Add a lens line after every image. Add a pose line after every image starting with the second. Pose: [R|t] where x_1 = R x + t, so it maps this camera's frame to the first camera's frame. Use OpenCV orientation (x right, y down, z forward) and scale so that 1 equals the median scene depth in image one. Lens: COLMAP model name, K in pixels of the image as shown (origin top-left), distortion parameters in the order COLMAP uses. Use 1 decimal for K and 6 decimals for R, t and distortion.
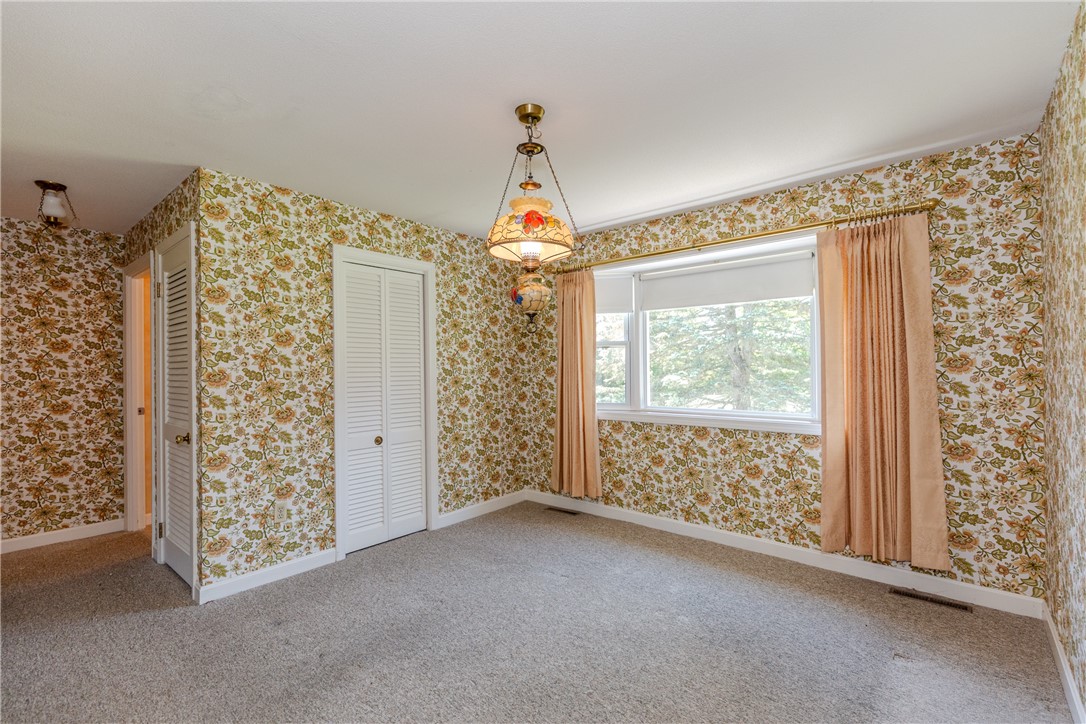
lens RADIAL K [[485.7, 0, 548.8], [0, 485.7, 370.5], [0, 0, 1]] dist [0.008530, -0.001093]
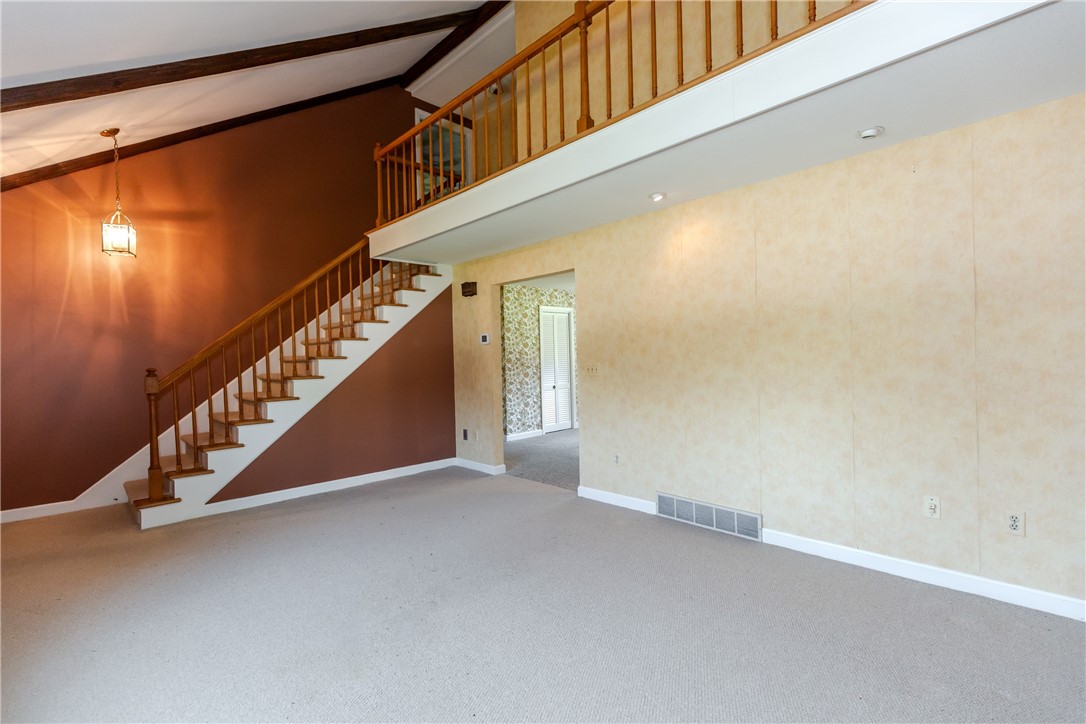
lens RADIAL K [[483.3, 0, 540.9], [0, 483.3, 365.7], [0, 0, 1]] dist [-0.002580, -0.000058]
pose [[0.994930, -0.012391, -0.099808, -0.203054], [0.014746, 0.999629, 0.022896, -0.013432], [0.099487, -0.024252, 0.994743, -1.455054]]
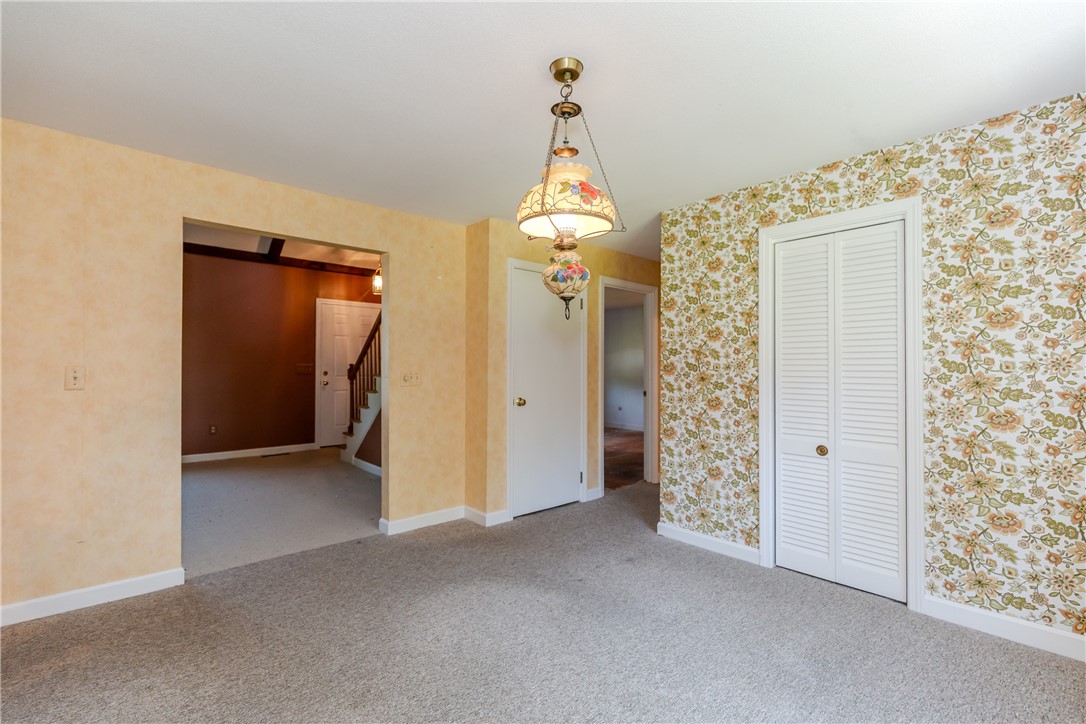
lens RADIAL K [[485.7, 0, 540.3], [0, 485.7, 366.3], [0, 0, 1]] dist [0.008530, -0.001093]
pose [[-0.129732, 0.009104, -0.991507, 0.569338], [-0.002732, 0.999951, 0.009539, -0.001773], [0.991545, 0.003946, -0.129701, 0.719196]]
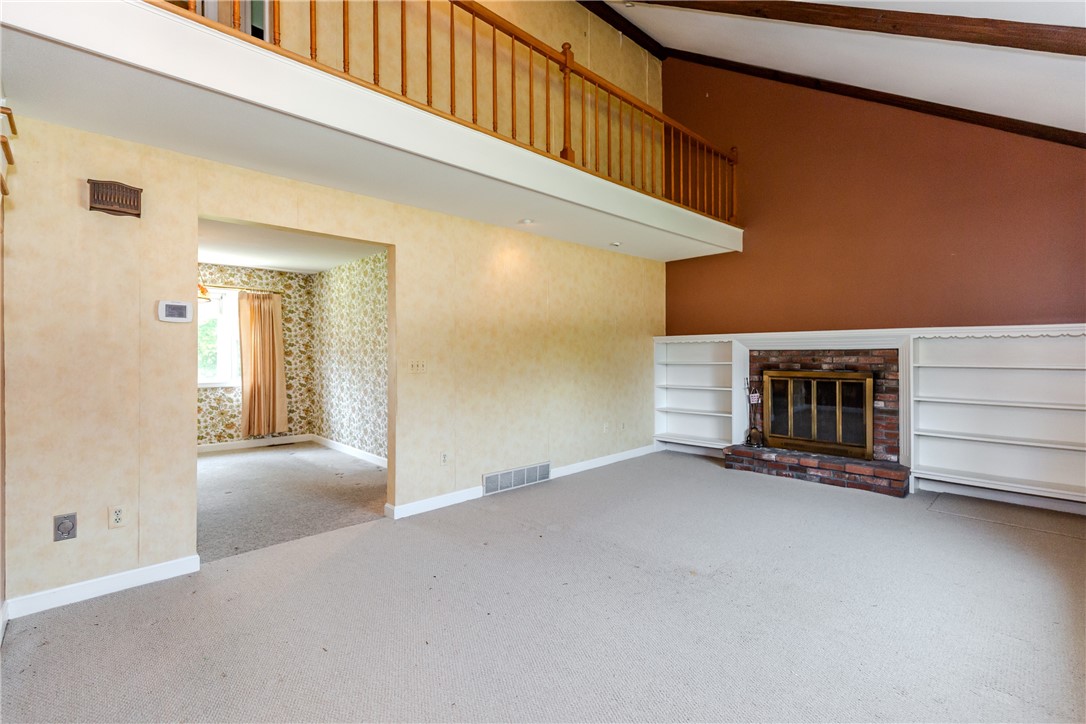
lens RADIAL K [[485.7, 0, 549.7], [0, 485.7, 360.5], [0, 0, 1]] dist [0.008530, -0.001093]
pose [[0.096972, -0.002548, 0.995284, -1.362096], [-0.000584, 0.999996, 0.002617, 0.013325], [-0.995287, -0.000835, 0.096970, -0.542708]]
